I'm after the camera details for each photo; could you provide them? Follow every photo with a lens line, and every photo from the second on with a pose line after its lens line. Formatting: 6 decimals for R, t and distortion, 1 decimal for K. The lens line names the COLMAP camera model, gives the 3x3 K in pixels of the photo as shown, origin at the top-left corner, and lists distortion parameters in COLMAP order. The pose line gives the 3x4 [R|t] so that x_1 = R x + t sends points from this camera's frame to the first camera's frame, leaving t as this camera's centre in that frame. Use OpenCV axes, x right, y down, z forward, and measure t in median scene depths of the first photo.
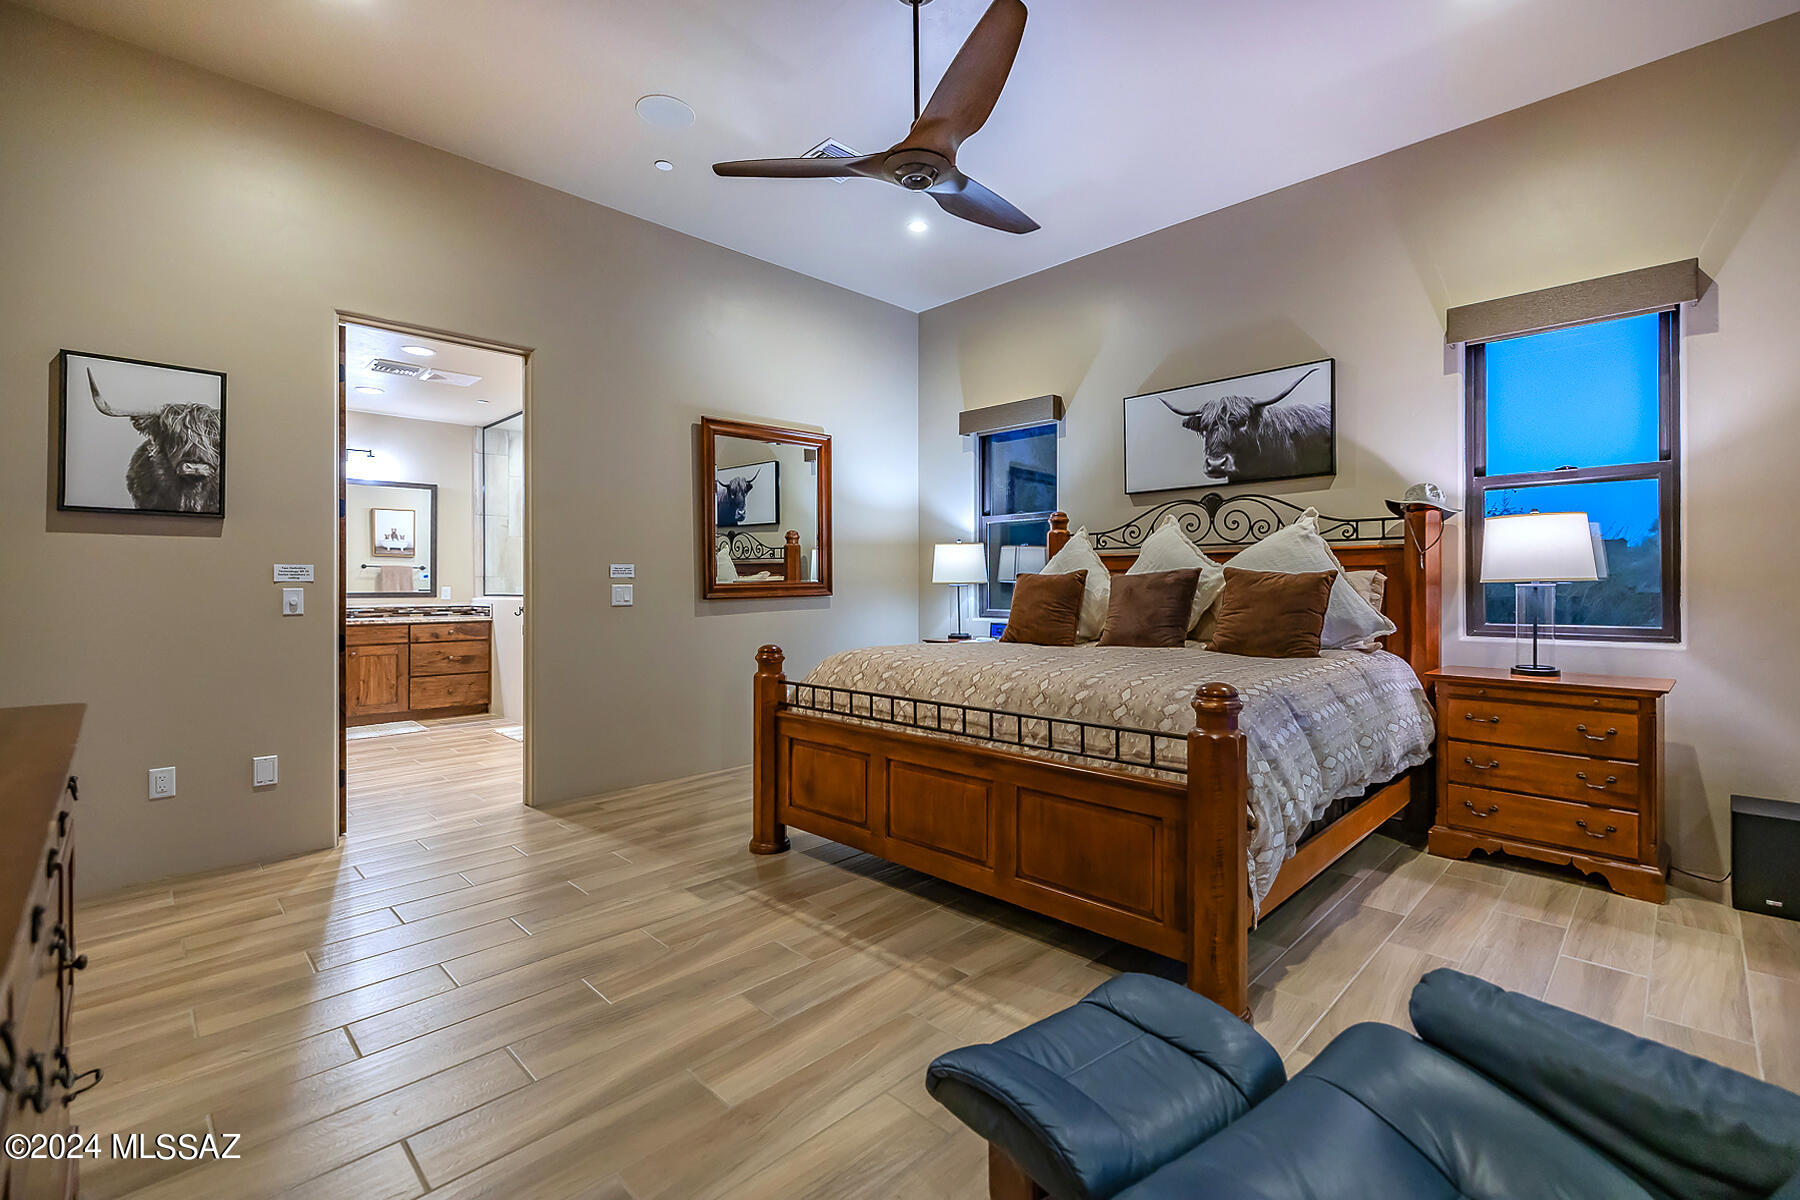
lens RADIAL K [[701.8, 0, 897.8], [0, 701.8, 577.1], [0, 0, 1]] dist [0.012988, 0.000079]
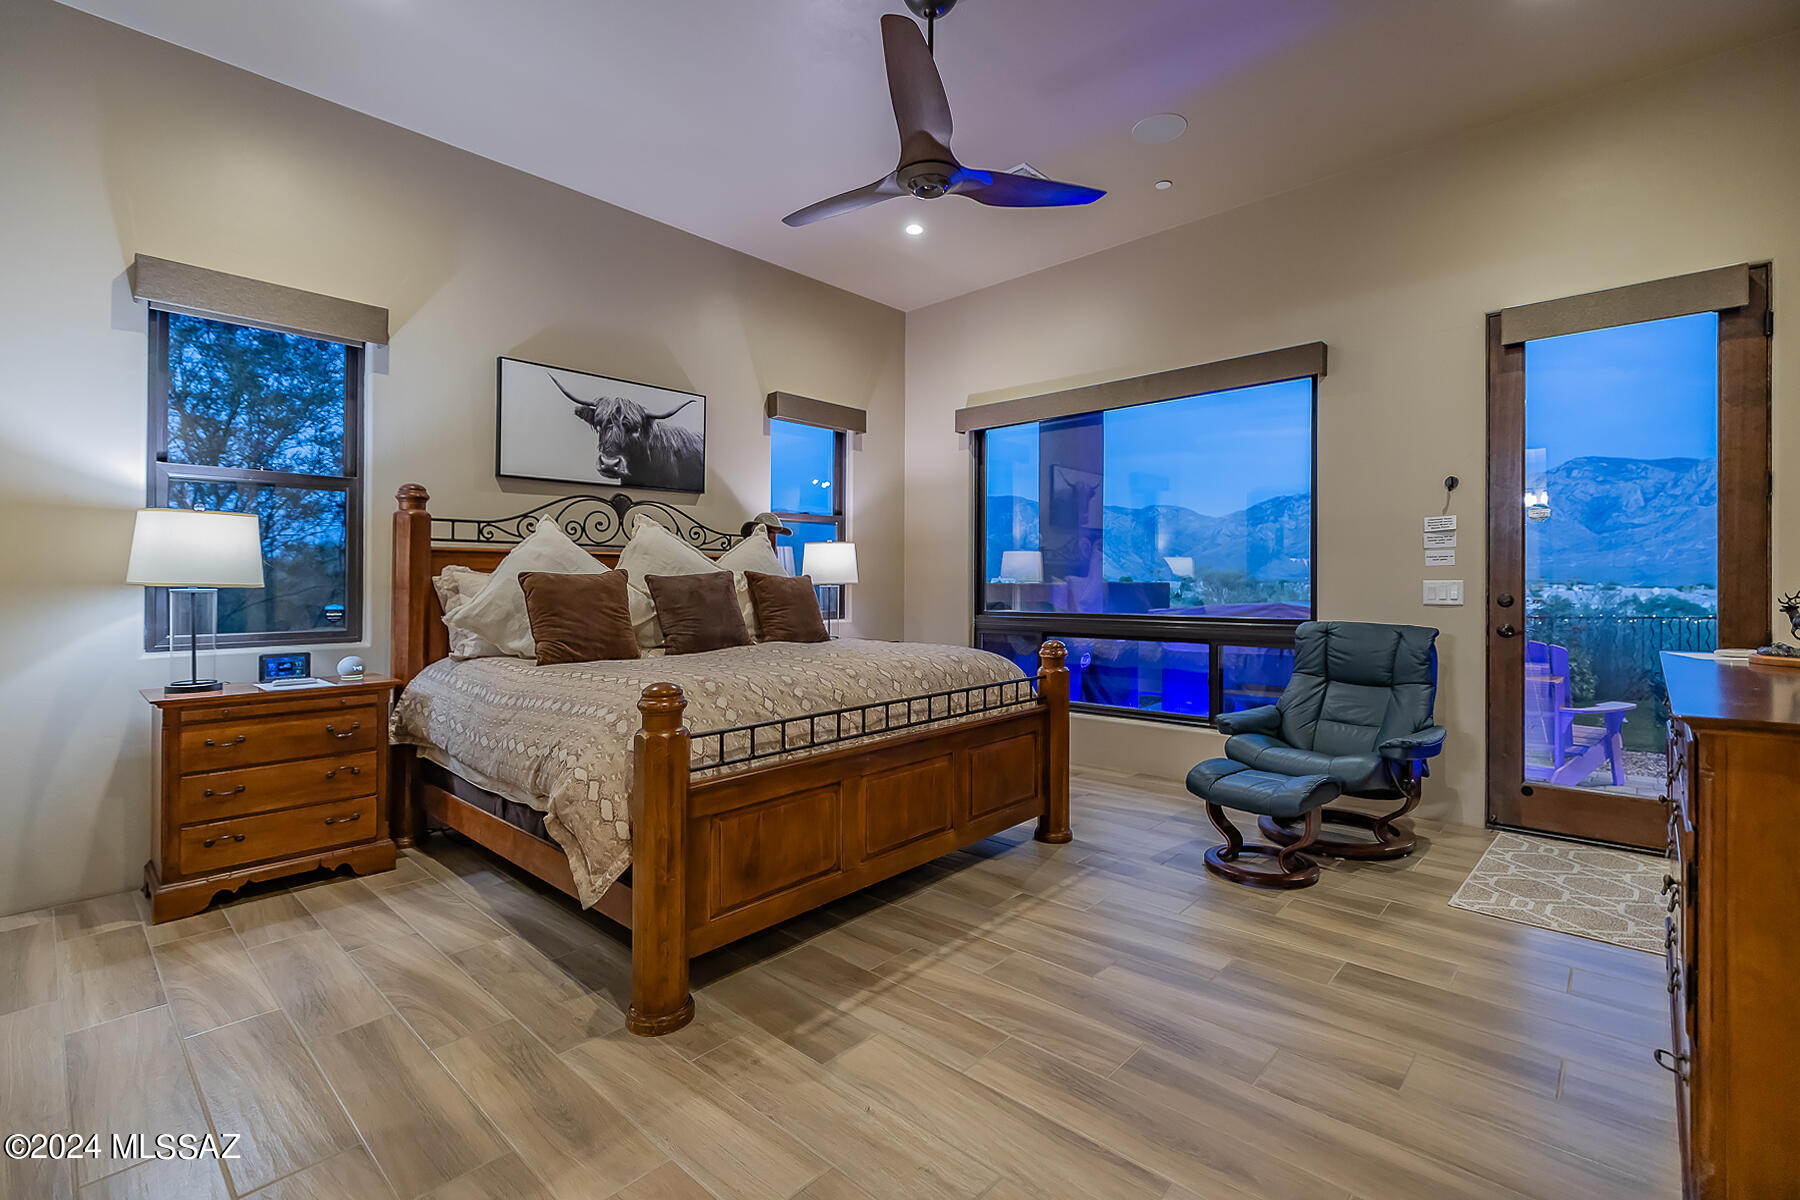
lens RADIAL K [[832.2, 0, 865.6], [0, 832.2, 580.7], [0, 0, 1]] dist [0.009486, -0.000362]
pose [[0.016055, 0.006203, 0.999852, -0.755694], [-0.003461, 0.999975, -0.006148, 0.008873], [-0.999865, -0.003362, 0.016076, 0.679241]]
